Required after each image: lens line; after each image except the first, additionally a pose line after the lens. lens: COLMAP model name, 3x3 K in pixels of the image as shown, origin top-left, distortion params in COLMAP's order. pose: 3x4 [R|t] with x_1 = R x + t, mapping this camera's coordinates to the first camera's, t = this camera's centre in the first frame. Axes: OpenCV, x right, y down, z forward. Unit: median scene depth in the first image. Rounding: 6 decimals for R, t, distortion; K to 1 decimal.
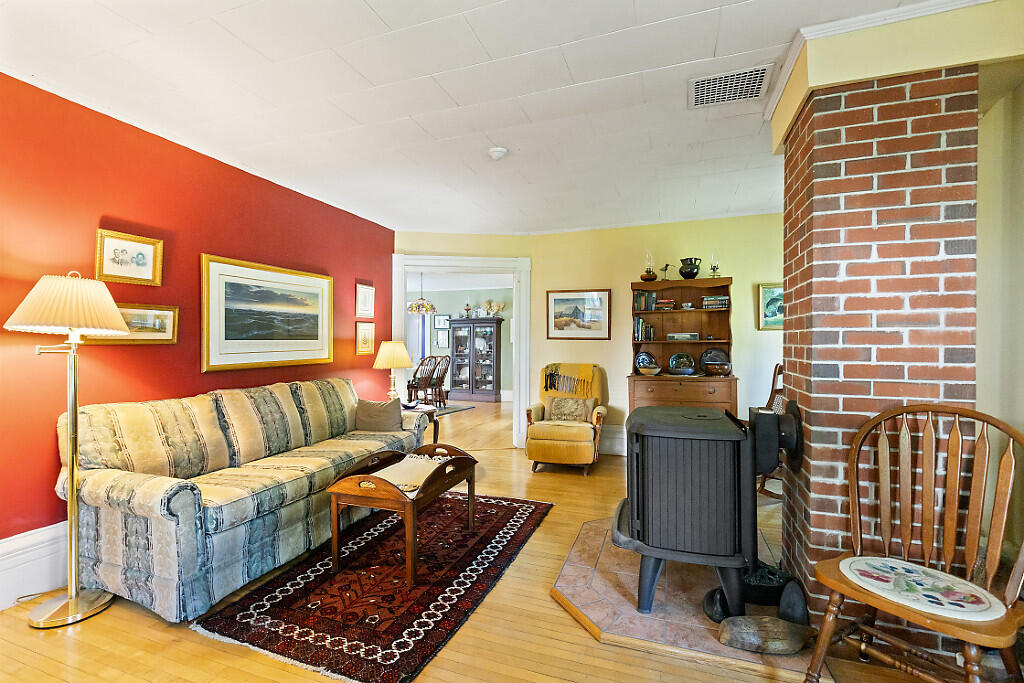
lens RADIAL K [[456.2, 0, 512.0], [0, 456.2, 341.5], [0, 0, 1]] dist [0.001347, 0.000125]
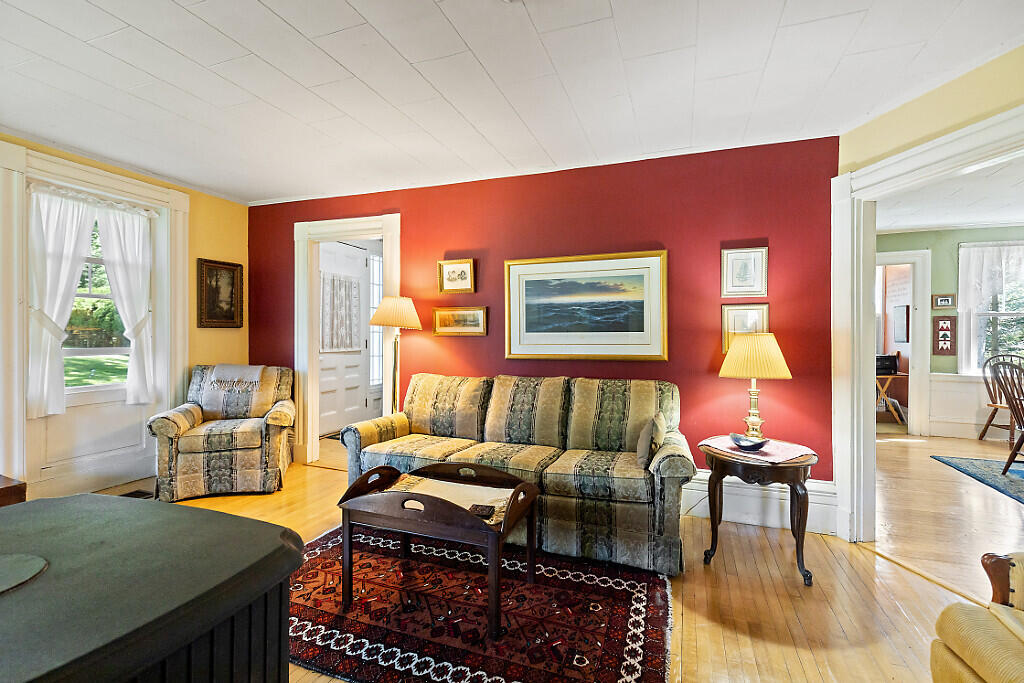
lens RADIAL K [[456.2, 0, 512.0], [0, 456.2, 341.5], [0, 0, 1]] dist [0.001347, 0.000125]
pose [[-0.013317, 0.018558, -0.999739, 0.497664], [-0.000014, 0.999828, 0.018560, -0.001475], [0.999911, 0.000261, -0.013314, 0.982495]]
